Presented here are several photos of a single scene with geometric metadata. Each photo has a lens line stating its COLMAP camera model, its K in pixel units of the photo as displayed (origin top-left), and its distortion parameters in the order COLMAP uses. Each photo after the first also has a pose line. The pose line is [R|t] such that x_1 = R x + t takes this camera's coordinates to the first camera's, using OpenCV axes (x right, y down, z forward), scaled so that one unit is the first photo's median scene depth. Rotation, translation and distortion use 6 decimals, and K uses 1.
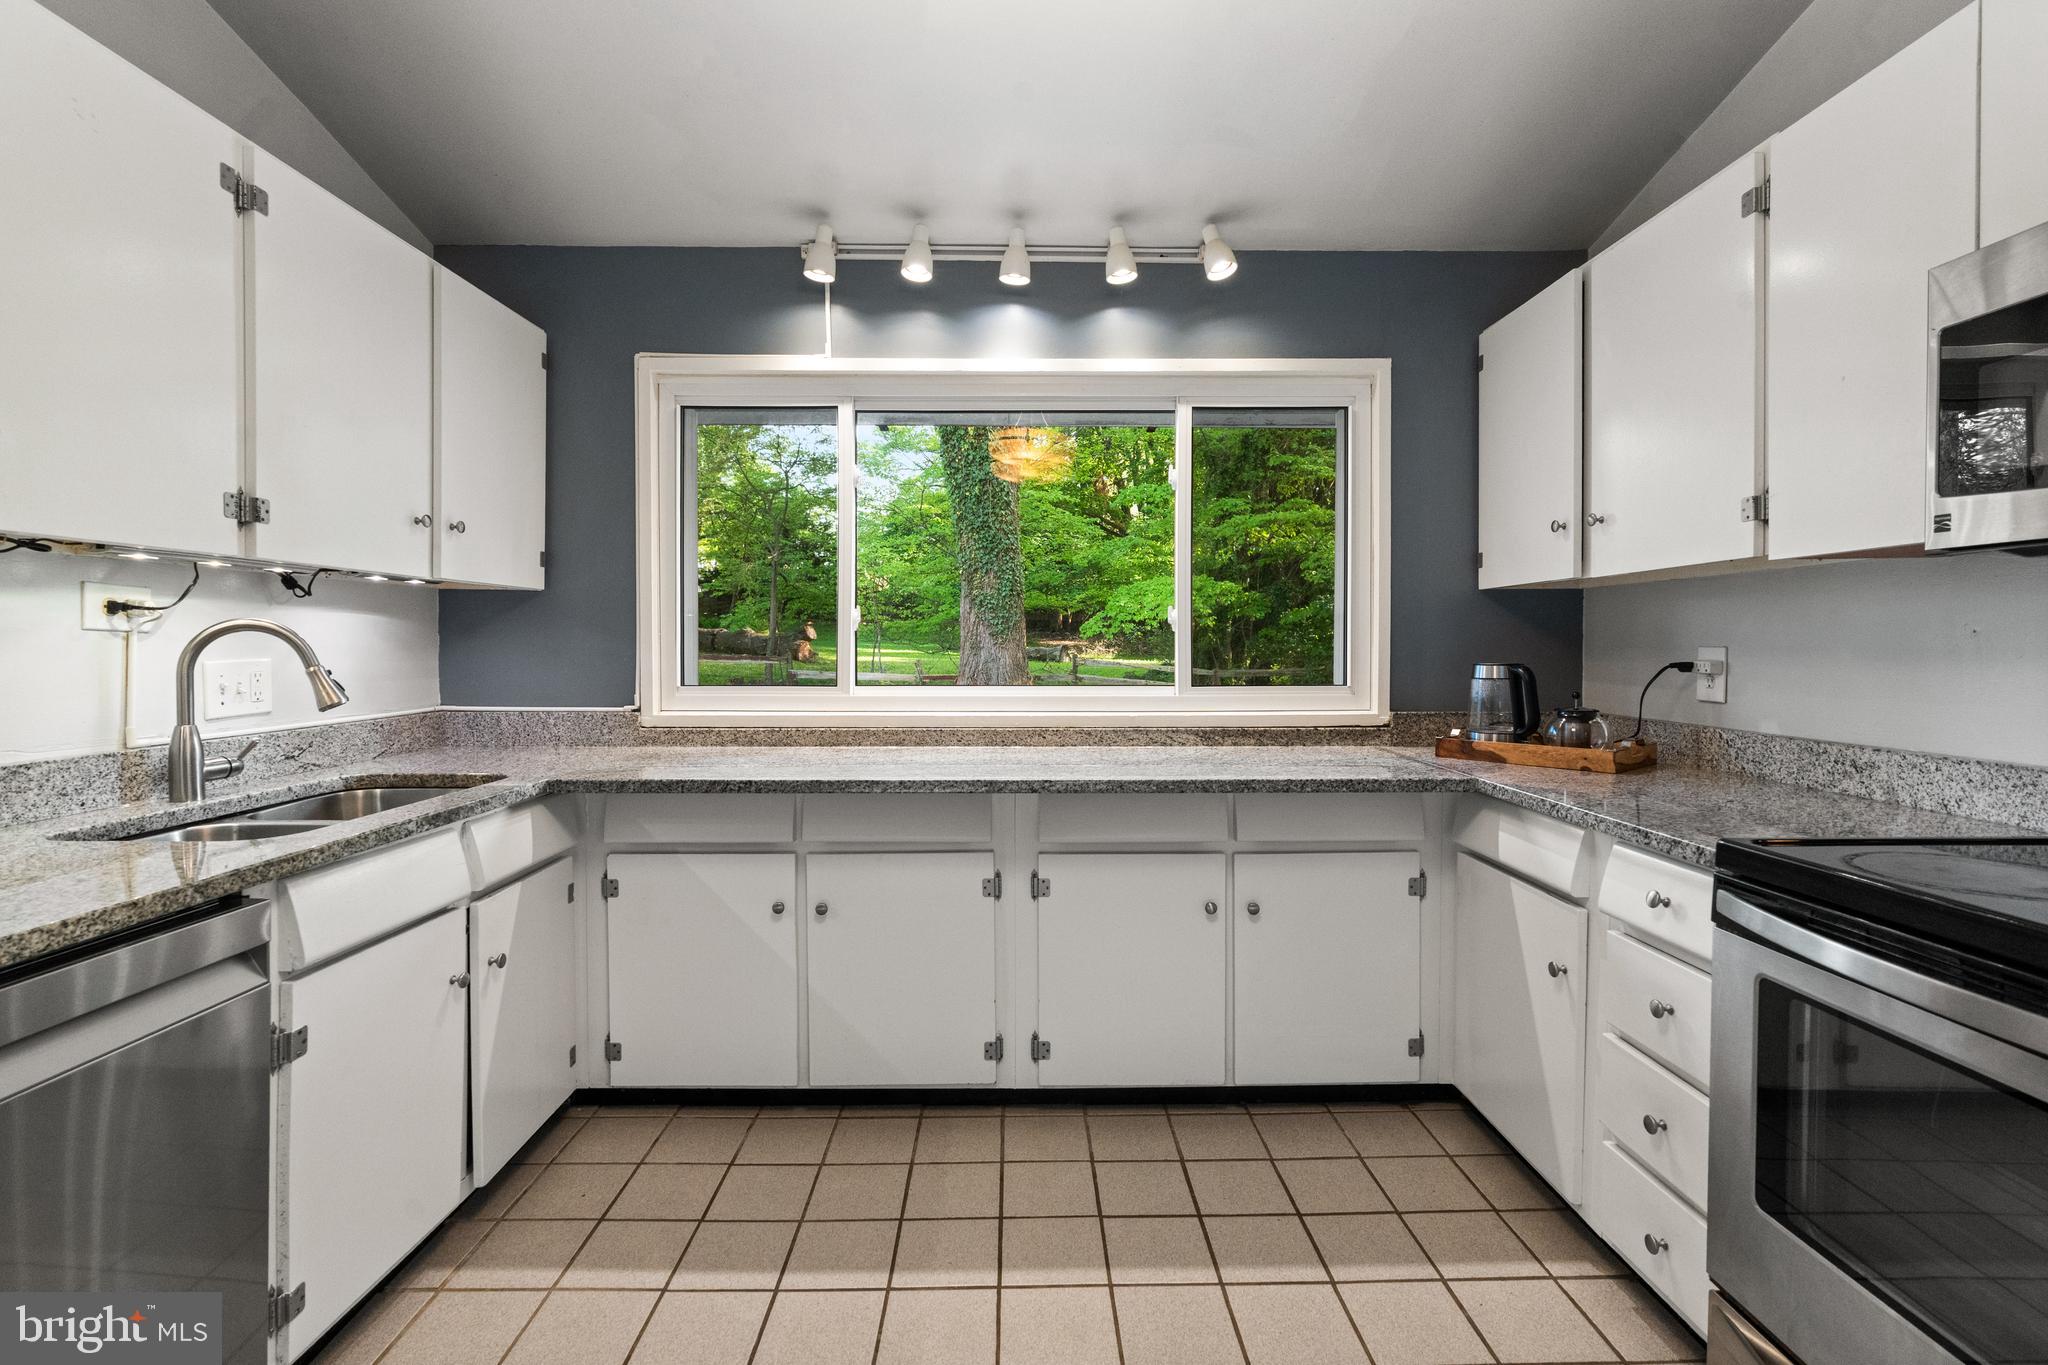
lens RADIAL K [[923.7, 0, 1029.6], [0, 923.7, 664.9], [0, 0, 1]] dist [-0.009007, 0.002711]
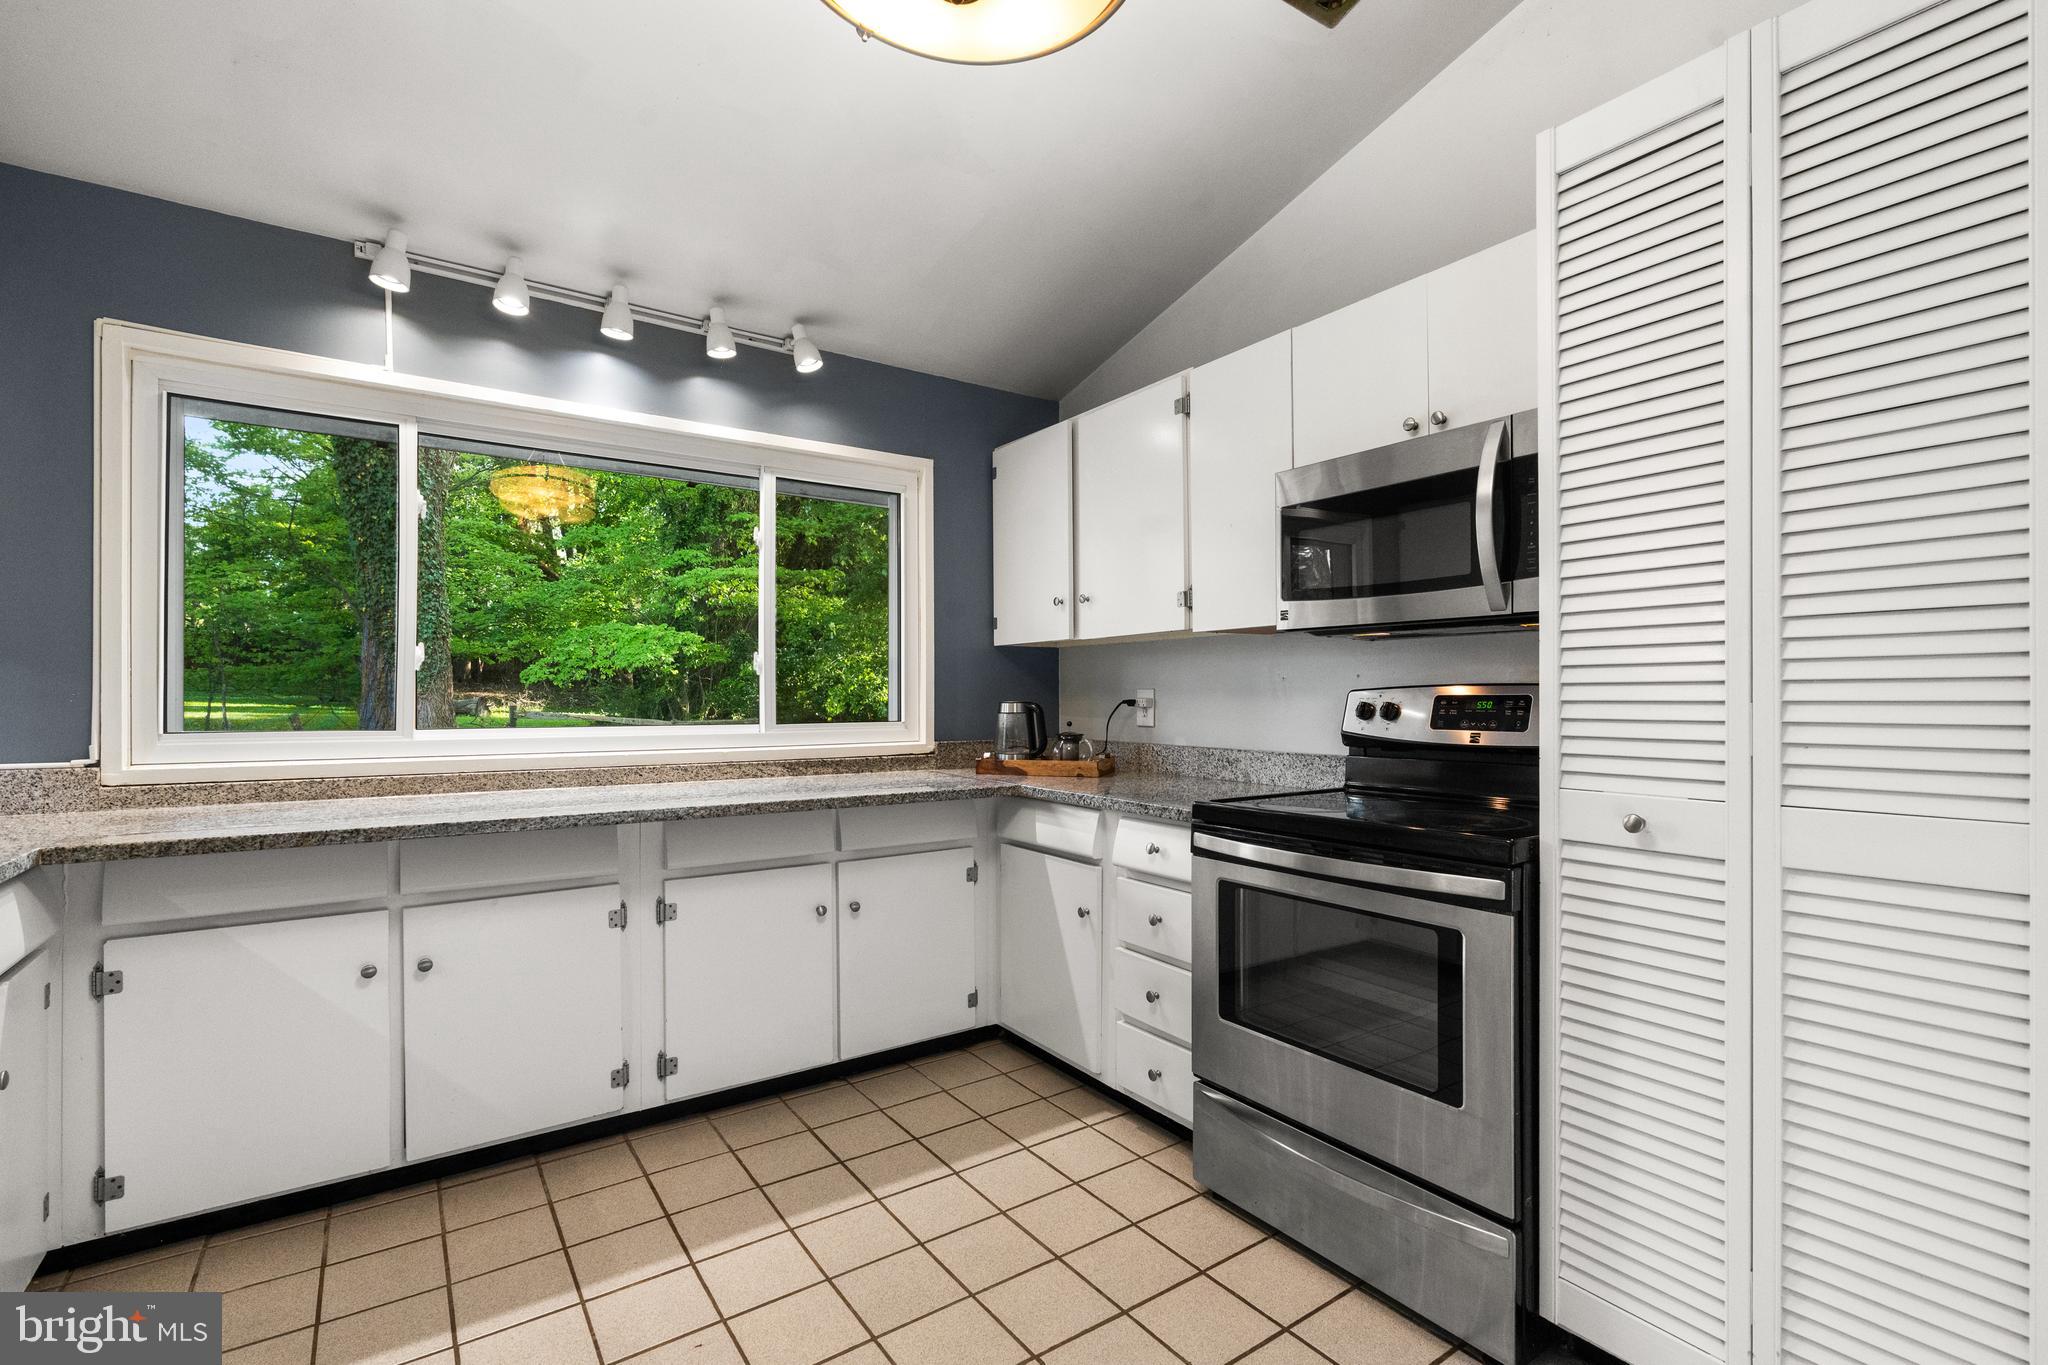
lens RADIAL K [[923.7, 0, 1010.5], [0, 923.7, 693.7], [0, 0, 1]] dist [-0.009007, 0.002711]
pose [[0.831779, 0.003133, 0.555098, -0.250080], [0.012067, 0.999646, -0.023724, 0.019249], [-0.554975, 0.026432, 0.831447, -0.108982]]
